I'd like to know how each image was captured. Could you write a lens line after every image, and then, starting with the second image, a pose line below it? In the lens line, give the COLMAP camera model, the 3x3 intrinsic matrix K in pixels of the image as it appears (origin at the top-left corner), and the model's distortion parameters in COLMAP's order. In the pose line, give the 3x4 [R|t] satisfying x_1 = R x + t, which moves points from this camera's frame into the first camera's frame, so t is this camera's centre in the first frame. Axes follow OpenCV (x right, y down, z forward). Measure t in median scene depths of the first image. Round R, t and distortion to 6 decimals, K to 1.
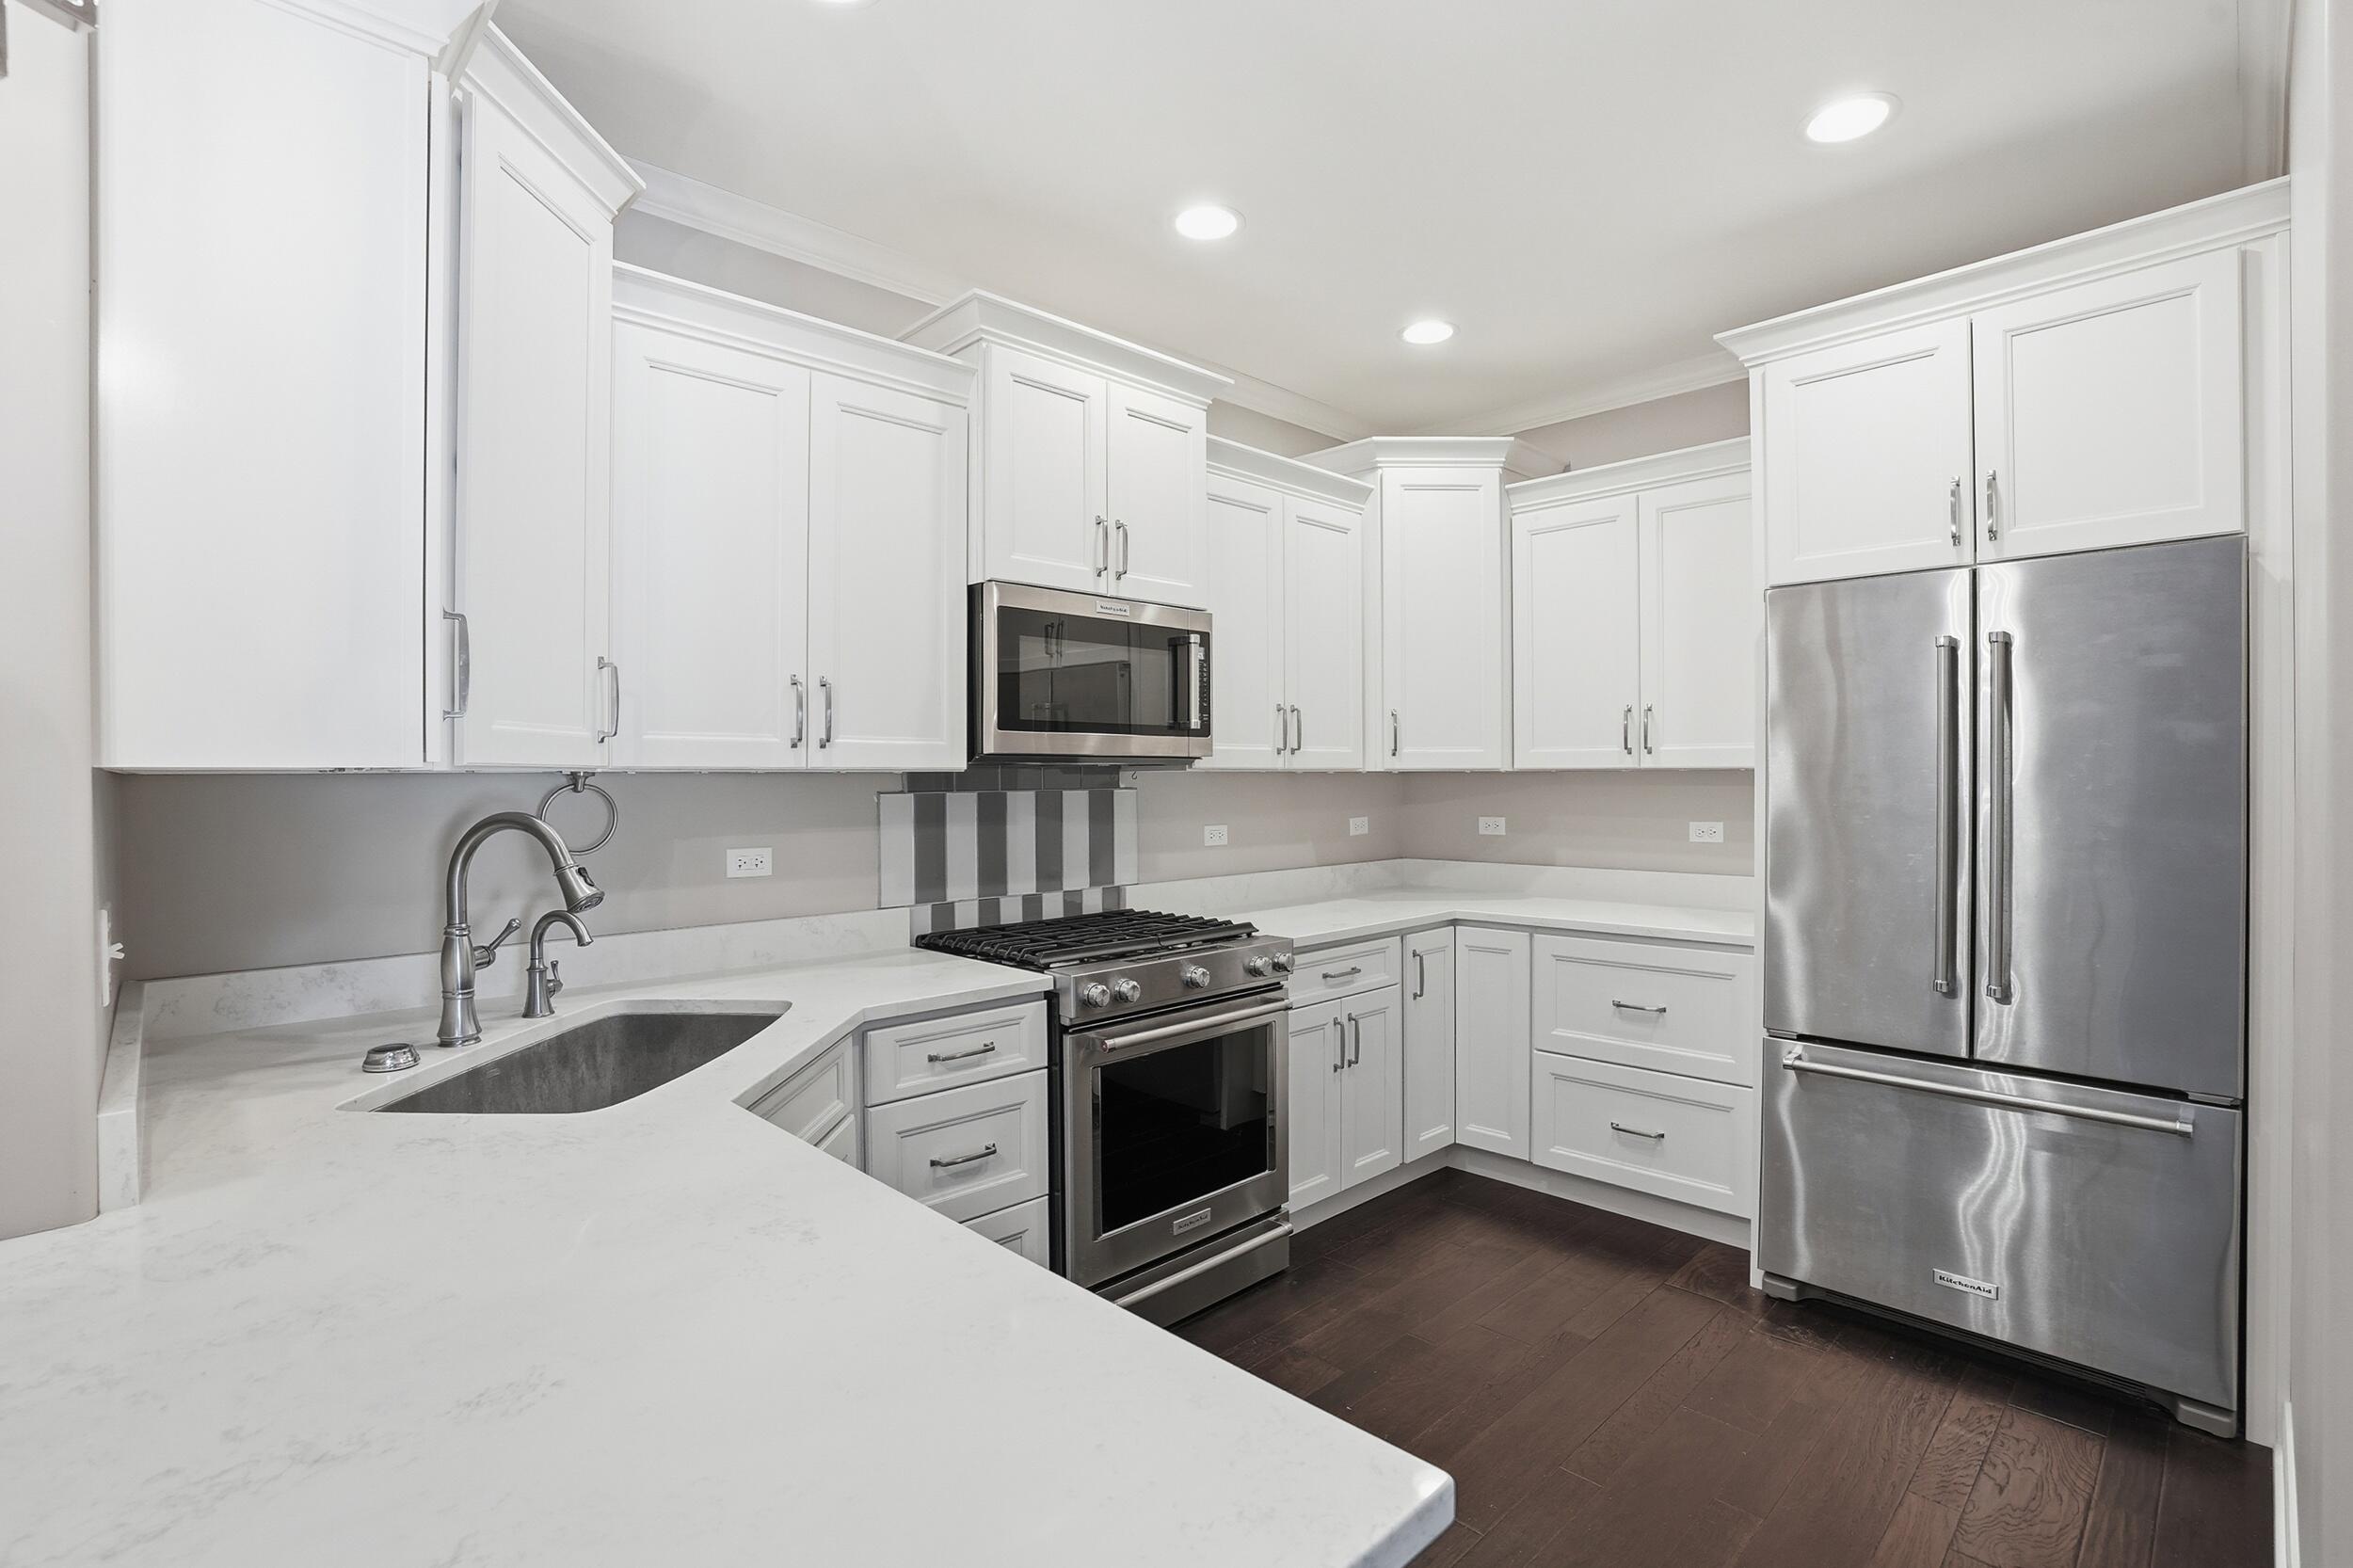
lens RADIAL K [[1094.5, 0, 1185.3], [0, 1094.5, 778.9], [0, 0, 1]] dist [-0.036361, 0.008665]
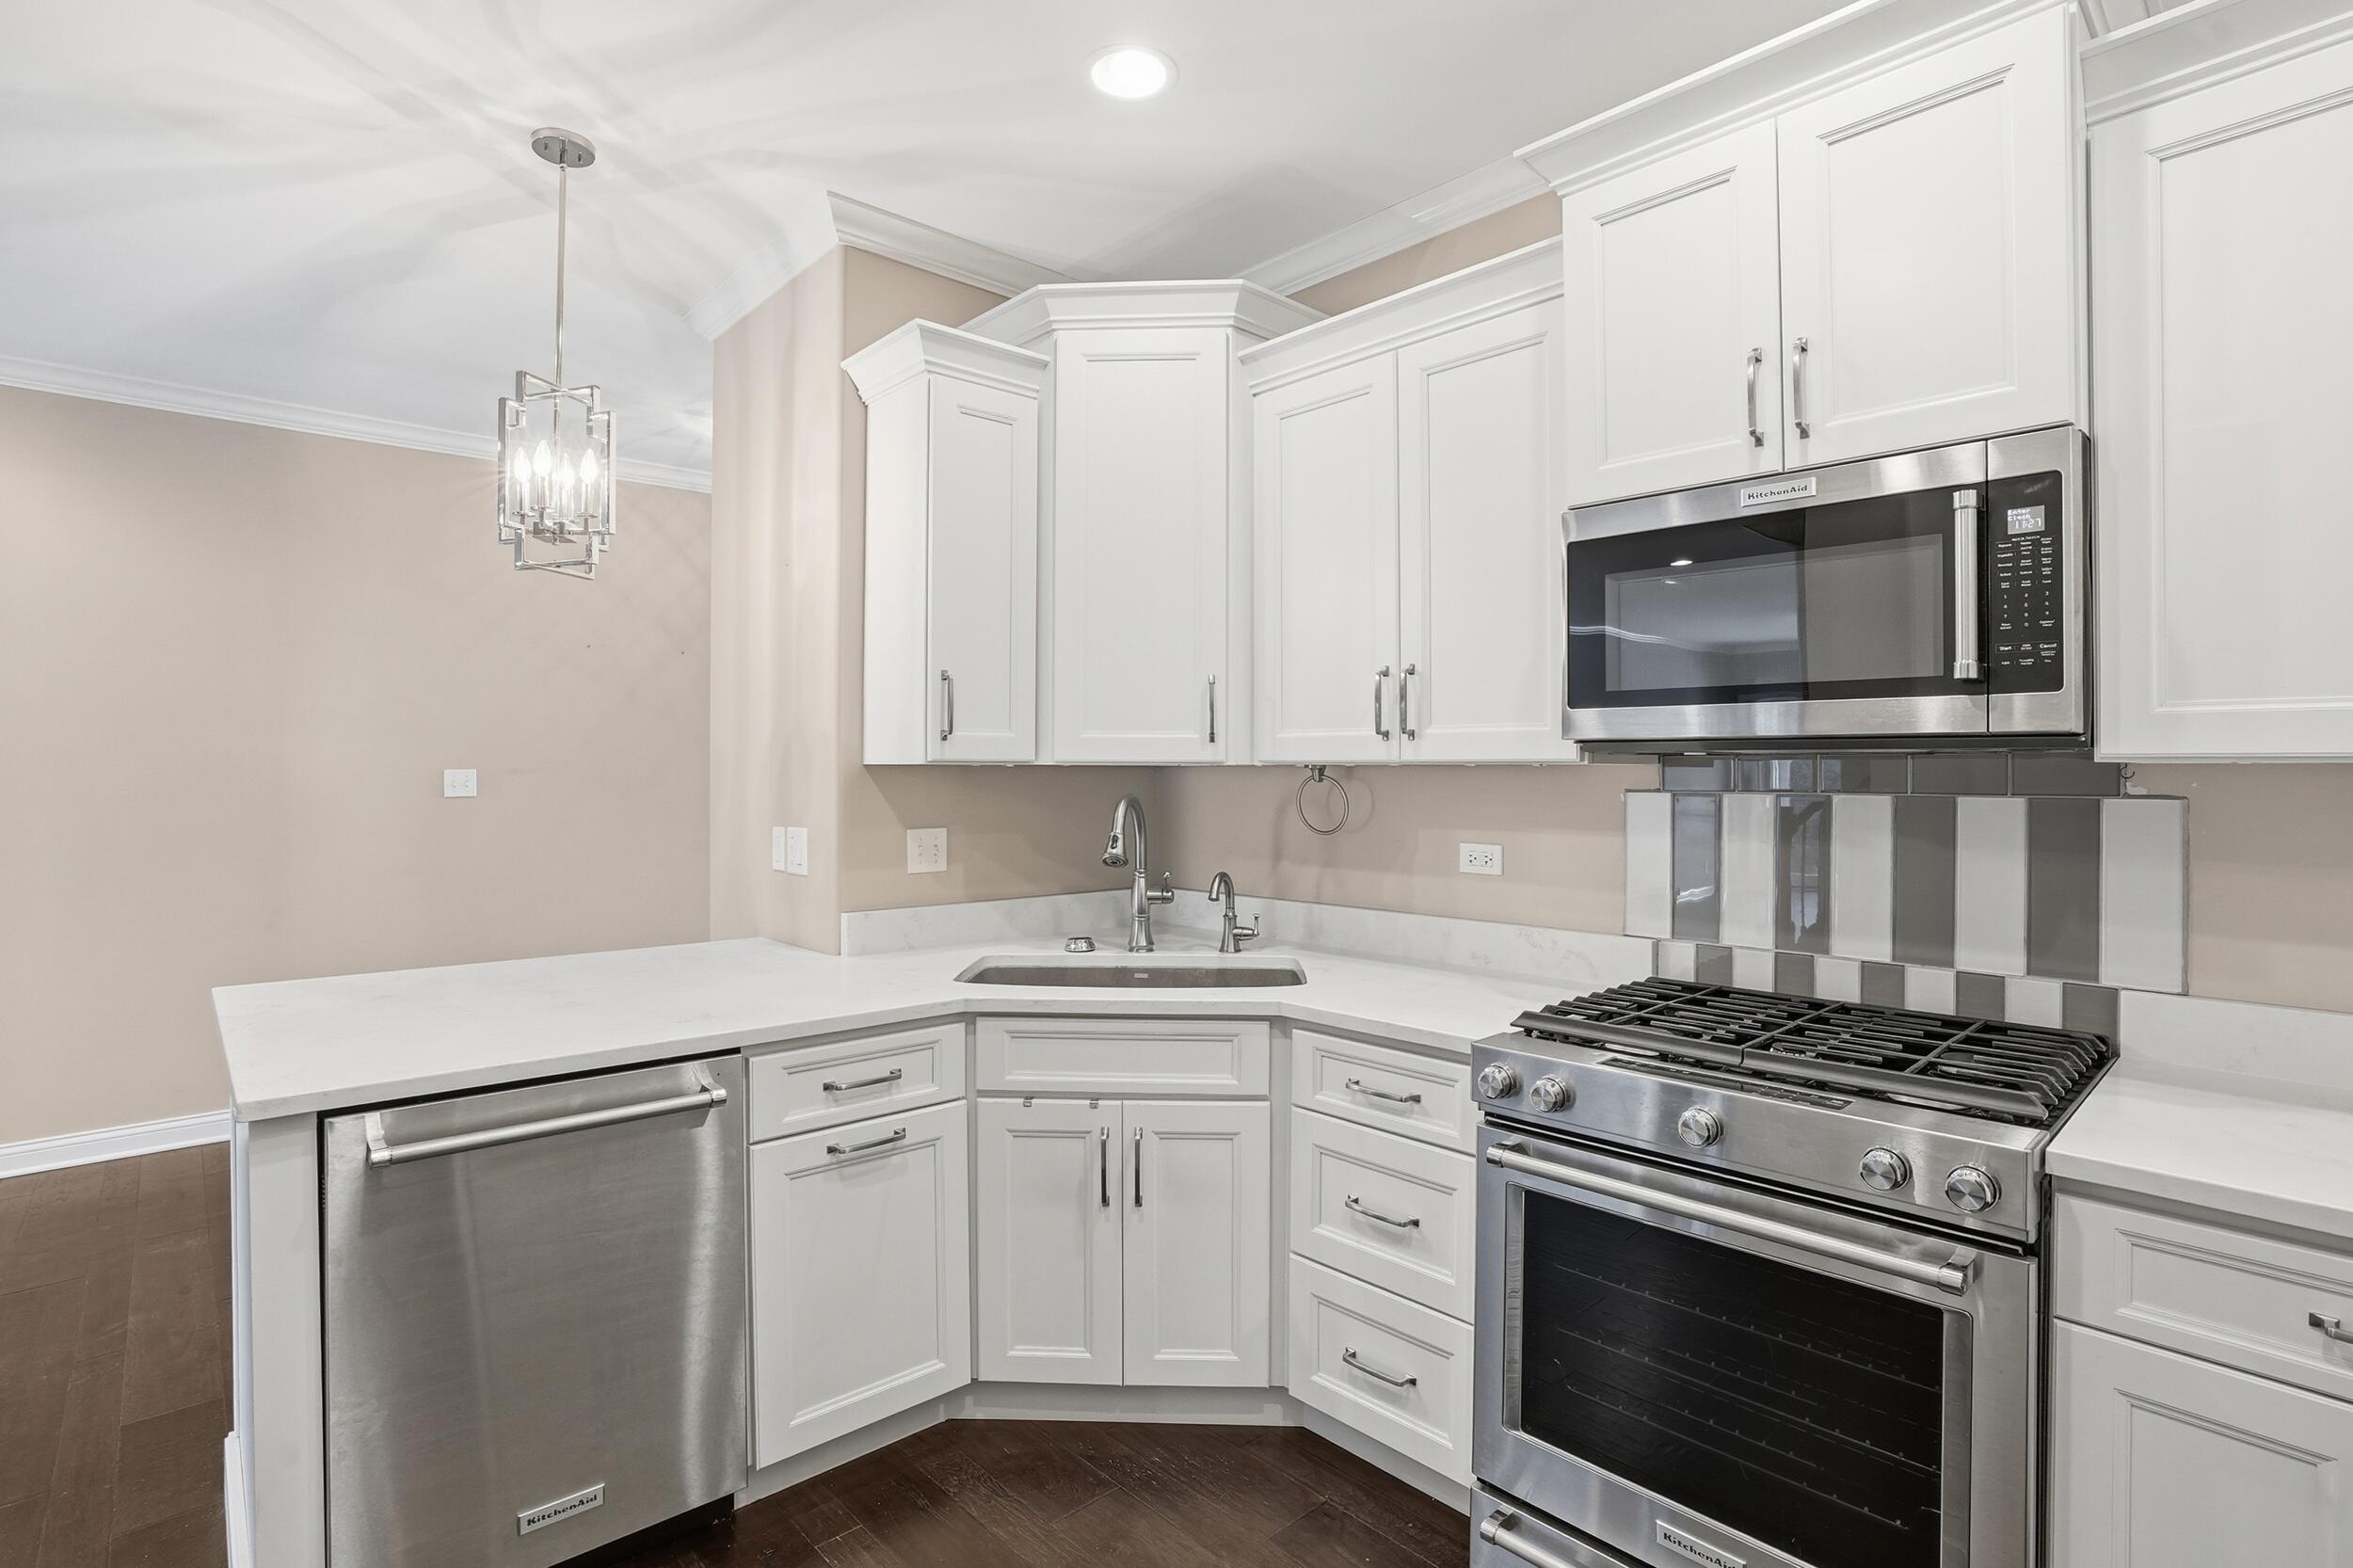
lens RADIAL K [[1145.5, 0, 1183.1], [0, 1145.5, 764.0], [0, 0, 1]] dist [-0.029155, 0.003701]
pose [[-0.009946, -0.001337, -0.999950, 0.547063], [-0.005692, 0.999983, -0.001281, -0.003792], [0.999934, 0.005679, -0.009954, 0.666305]]
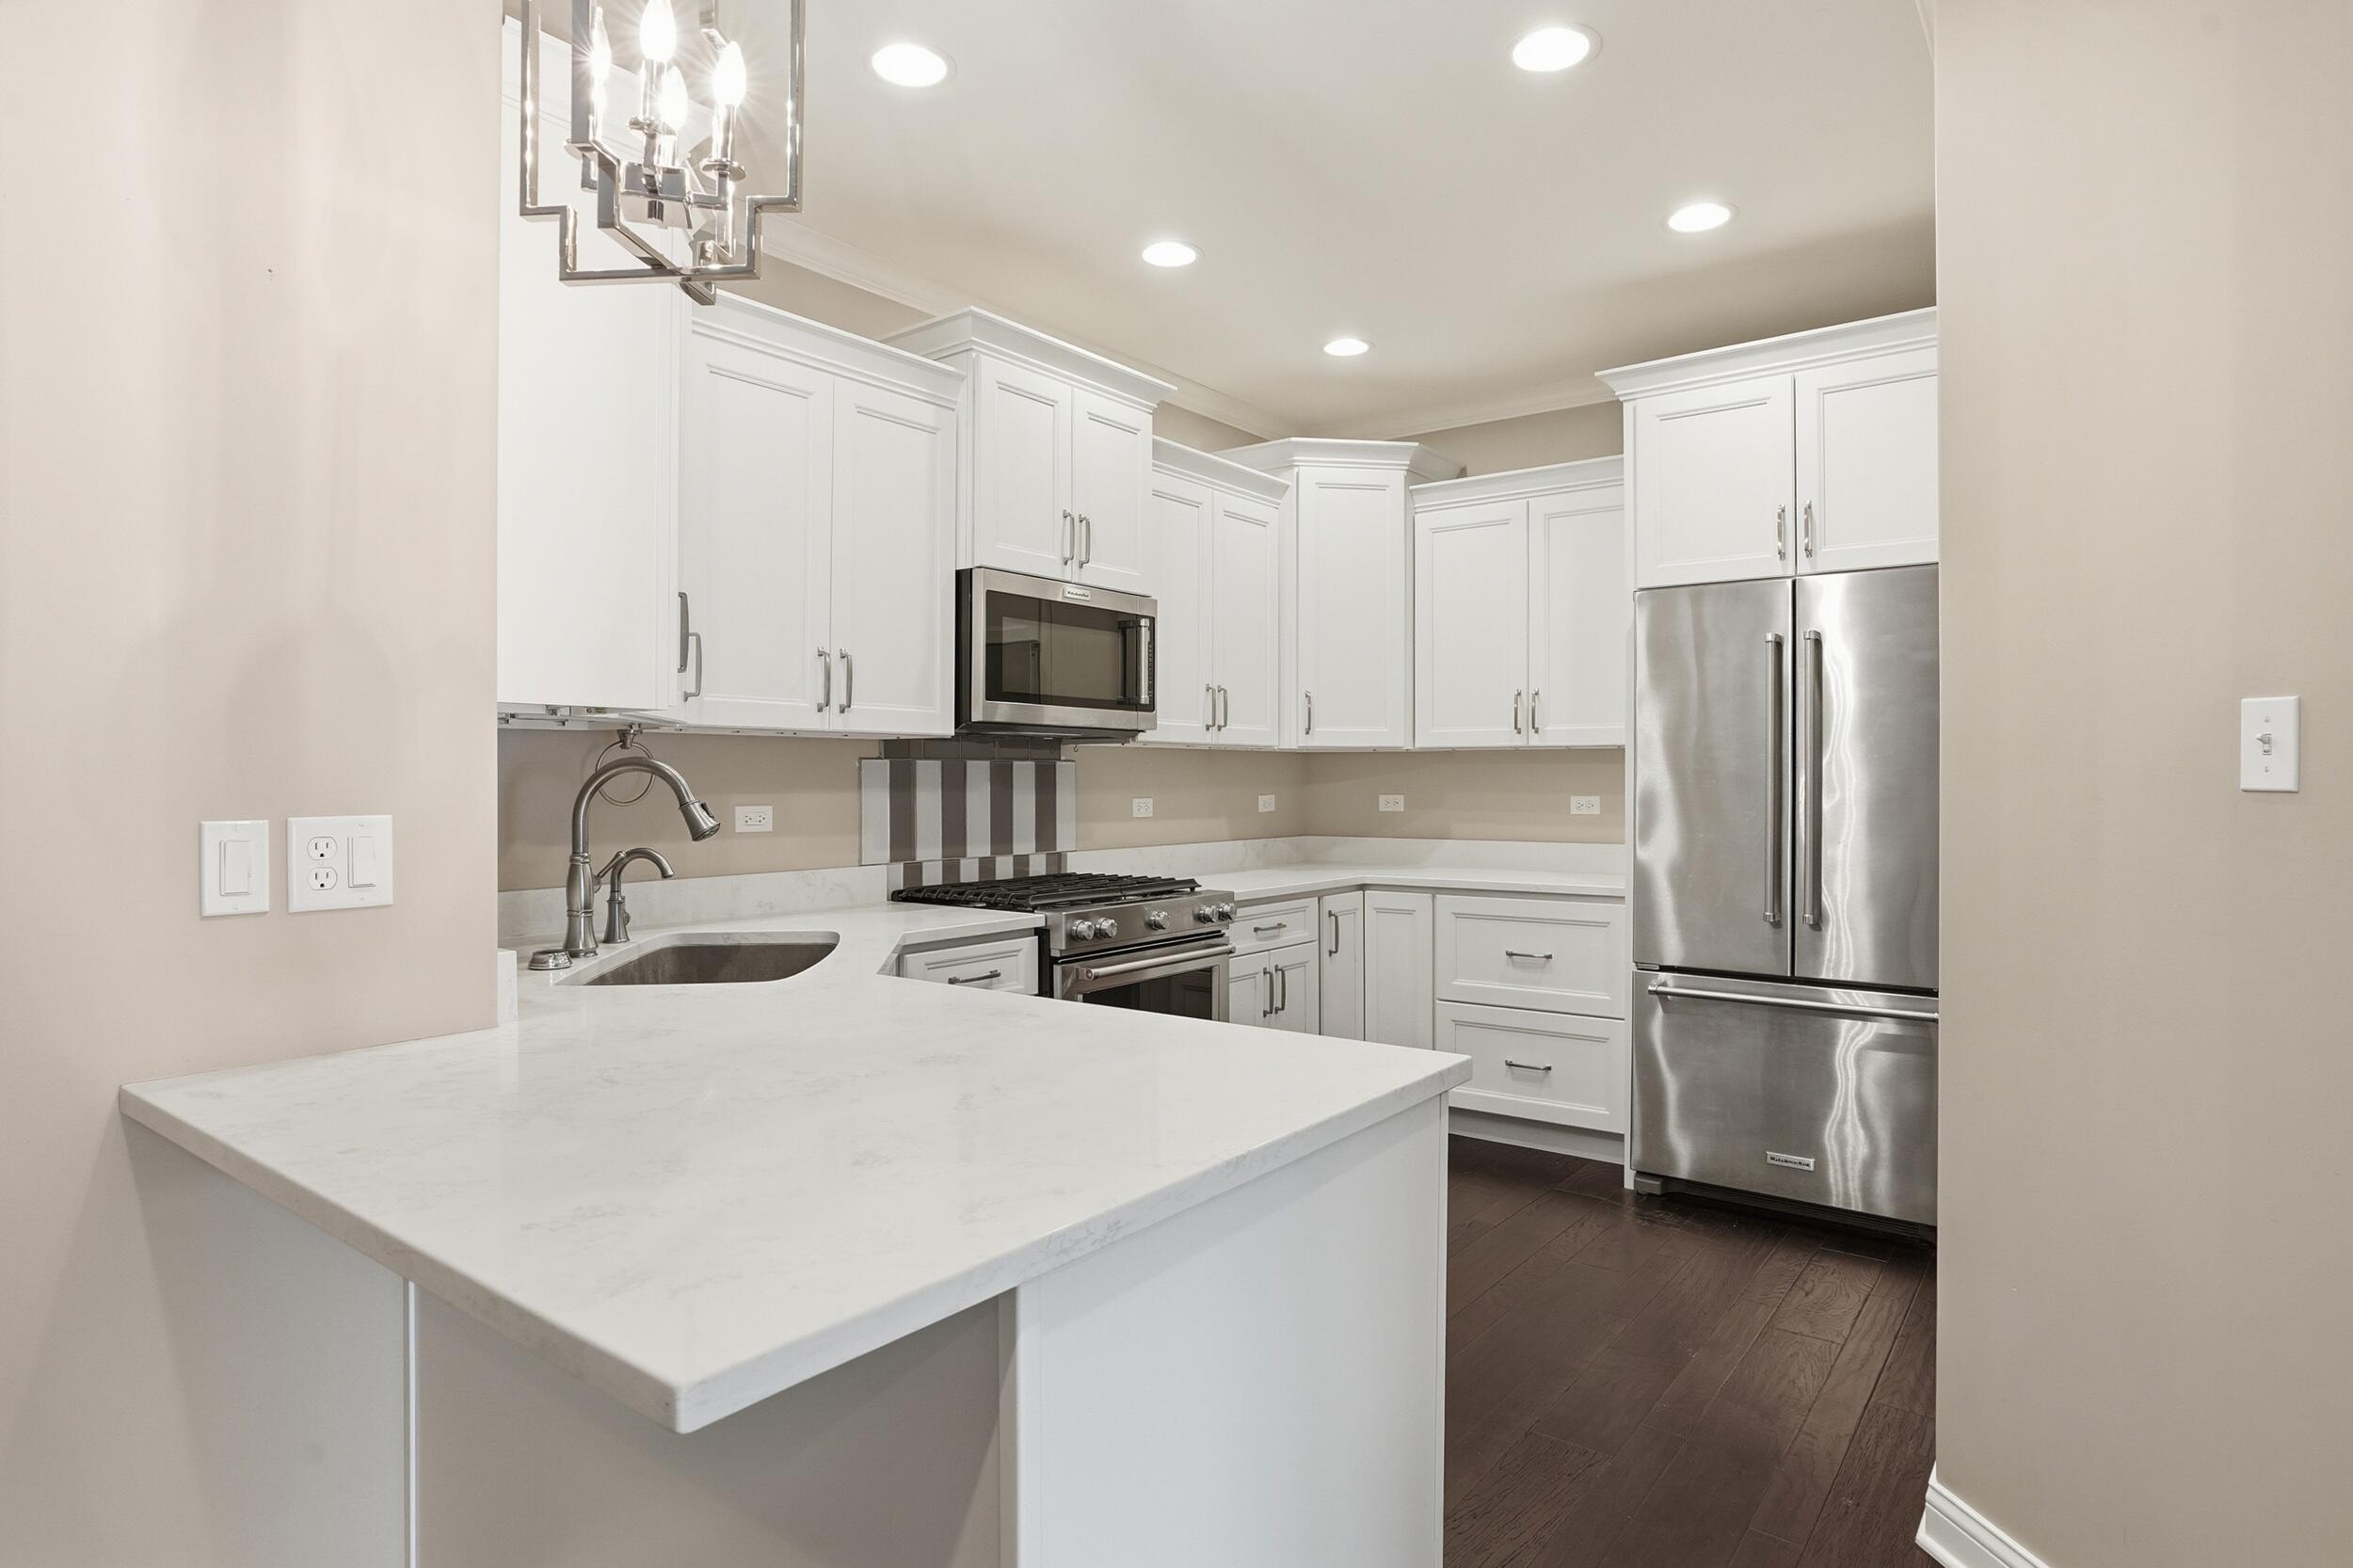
lens RADIAL K [[1277.6, 0, 1176.0], [0, 1277.6, 769.4], [0, 0, 1]] dist [-0.005436, -0.001835]
pose [[0.990160, 0.006201, 0.139804, -0.144139], [-0.004852, 0.999938, -0.009988, 0.034081], [-0.139857, 0.009211, 0.990129, -0.289148]]
